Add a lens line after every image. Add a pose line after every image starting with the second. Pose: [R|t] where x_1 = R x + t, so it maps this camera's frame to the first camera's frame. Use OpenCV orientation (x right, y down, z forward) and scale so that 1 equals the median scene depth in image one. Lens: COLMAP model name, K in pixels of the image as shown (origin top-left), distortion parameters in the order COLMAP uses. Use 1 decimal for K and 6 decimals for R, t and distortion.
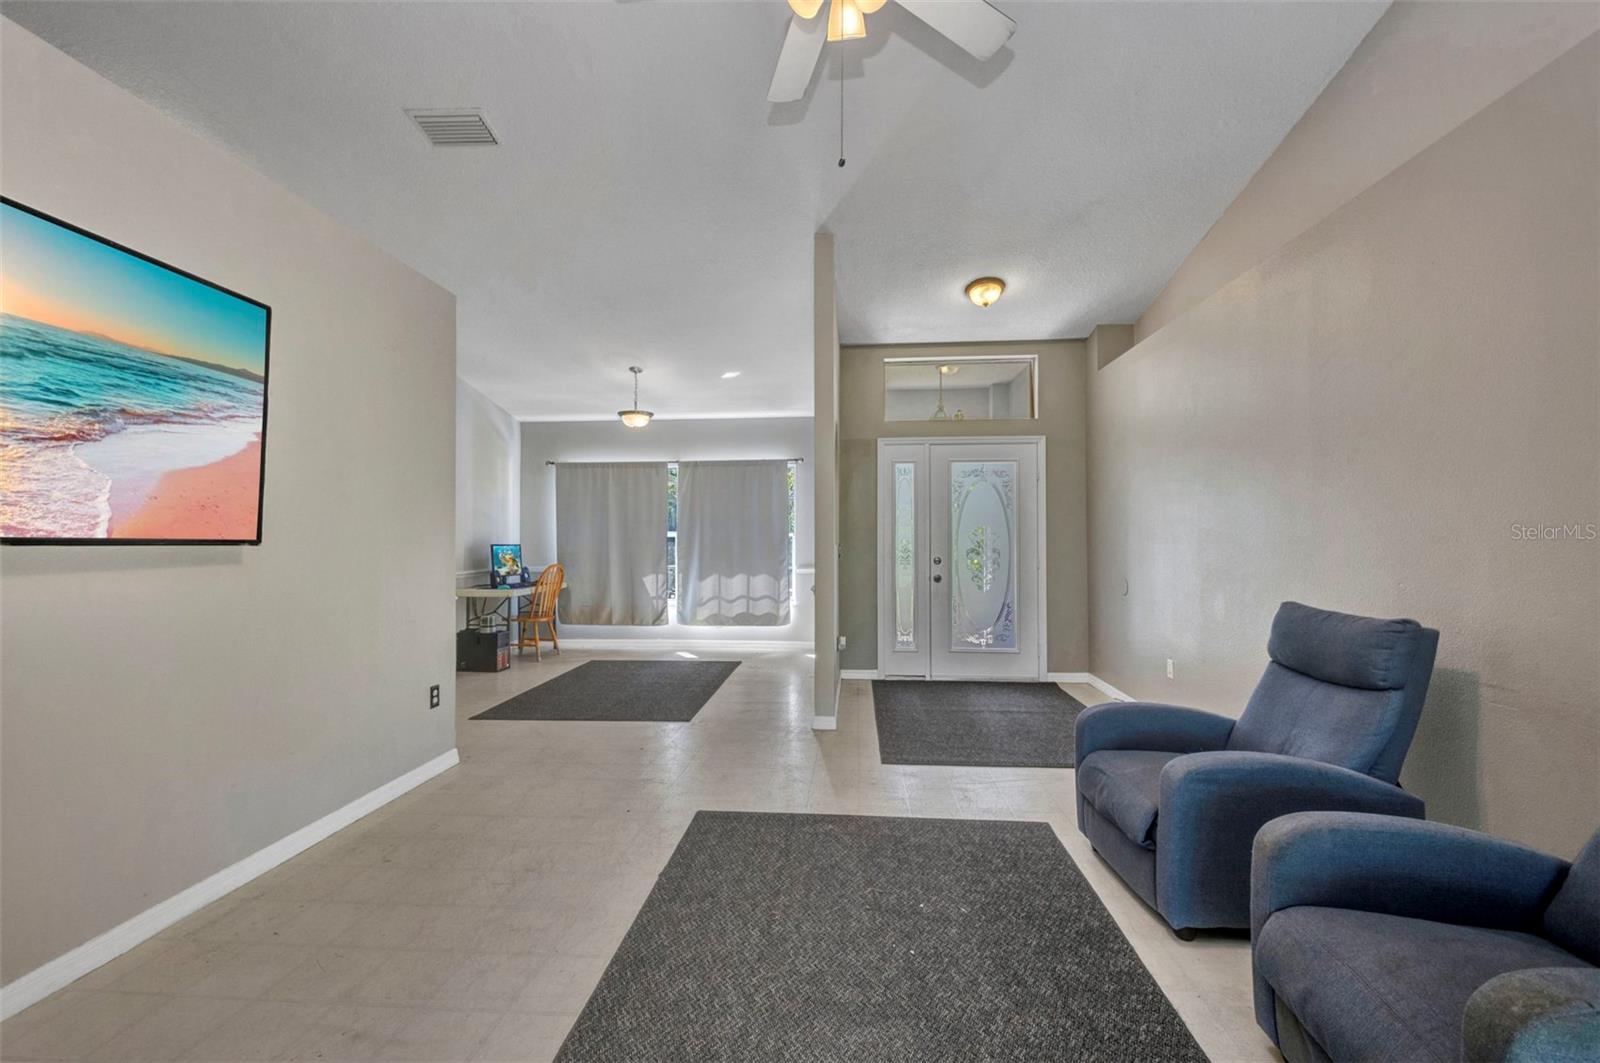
lens RADIAL K [[645.5, 0, 800.5], [0, 645.5, 529.9], [0, 0, 1]] dist [0.011127, 0.000011]
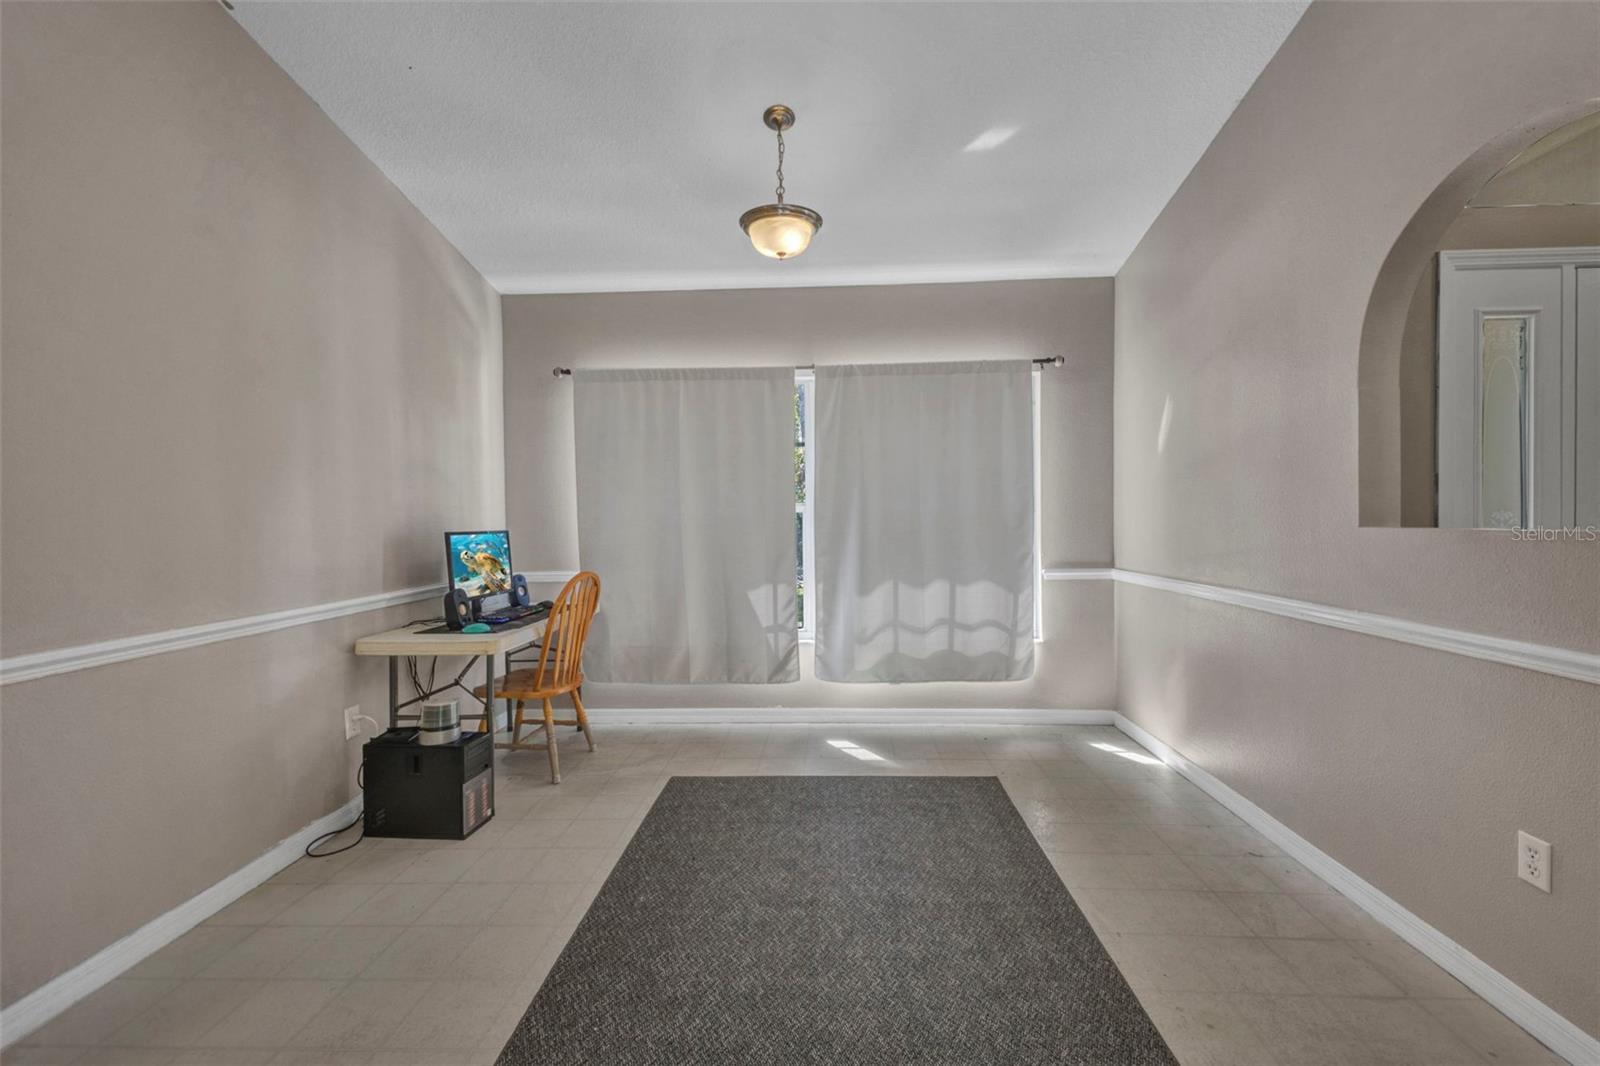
lens RADIAL K [[643.8, 0, 802.9], [0, 643.8, 523.0], [0, 0, 1]] dist [0.010311, 0.000046]
pose [[0.999212, -0.010956, 0.038159, -0.239119], [0.009944, 0.999596, 0.026613, 0.005949], [-0.038436, -0.026213, 0.998917, 0.526096]]
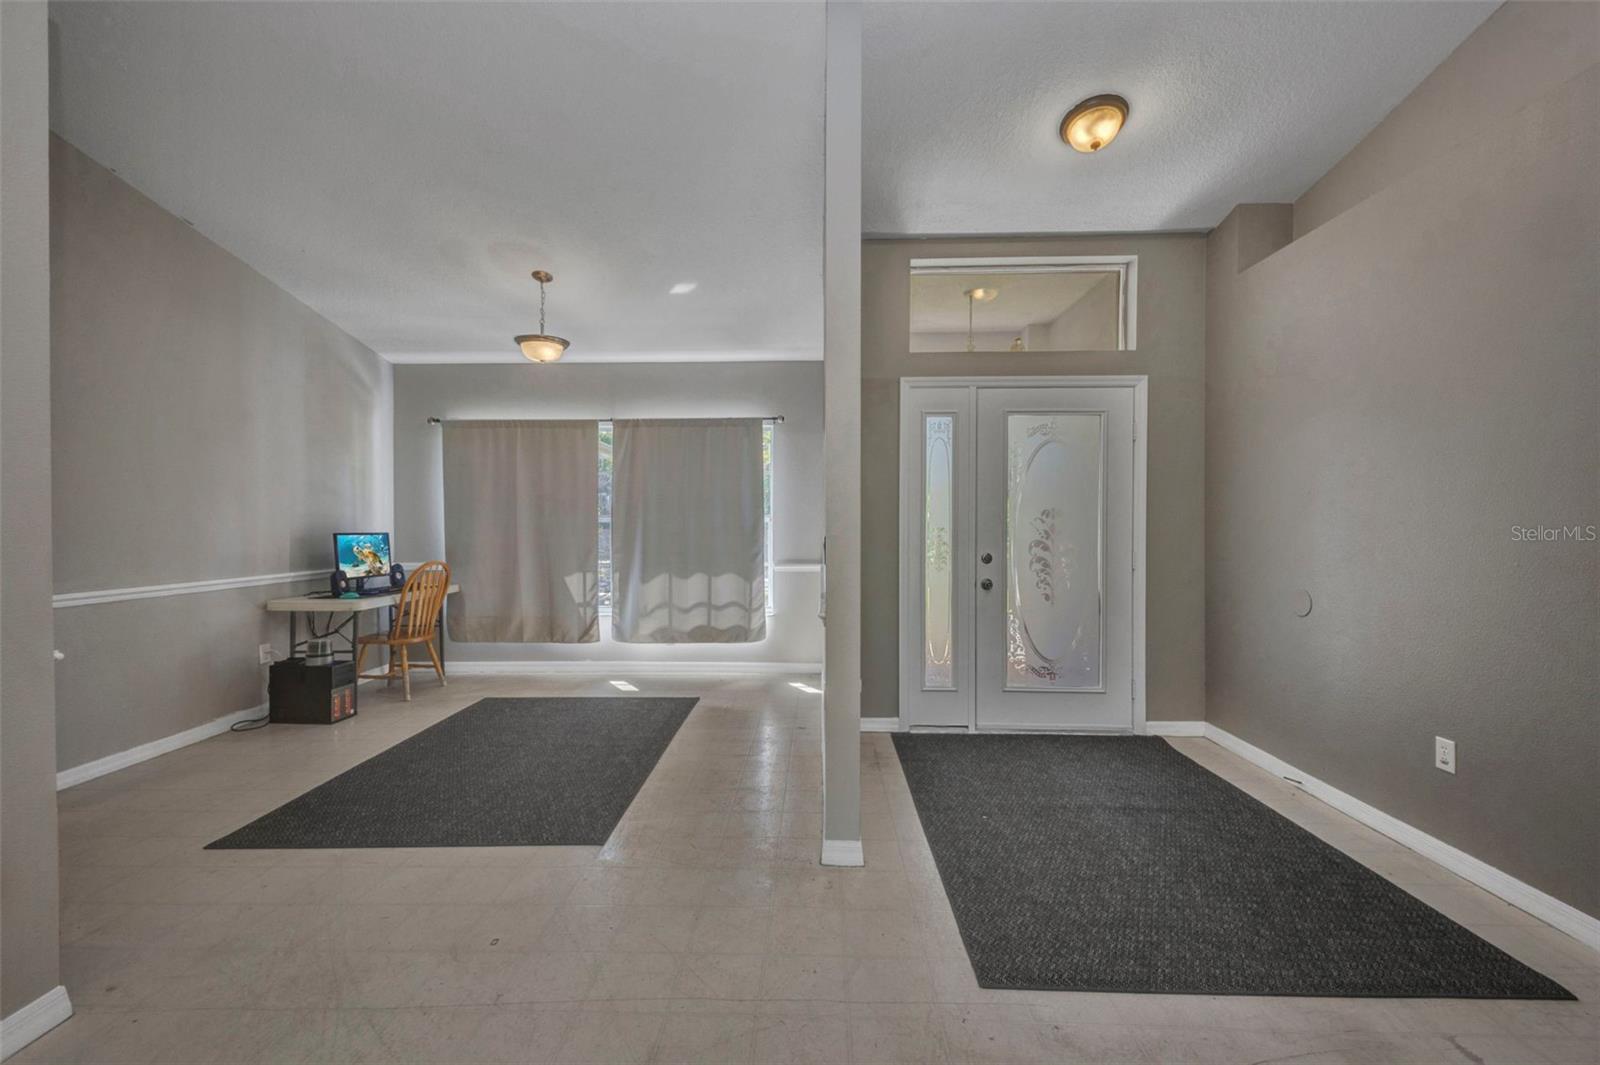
lens RADIAL K [[637.8, 0, 805.0], [0, 637.8, 529.7], [0, 0, 1]] dist [0.001432, 0.000014]
pose [[0.997936, 0.000853, 0.064205, -0.019673], [-0.002314, 0.999740, 0.022676, 0.002204], [-0.064169, -0.022778, 0.997679, 0.284533]]
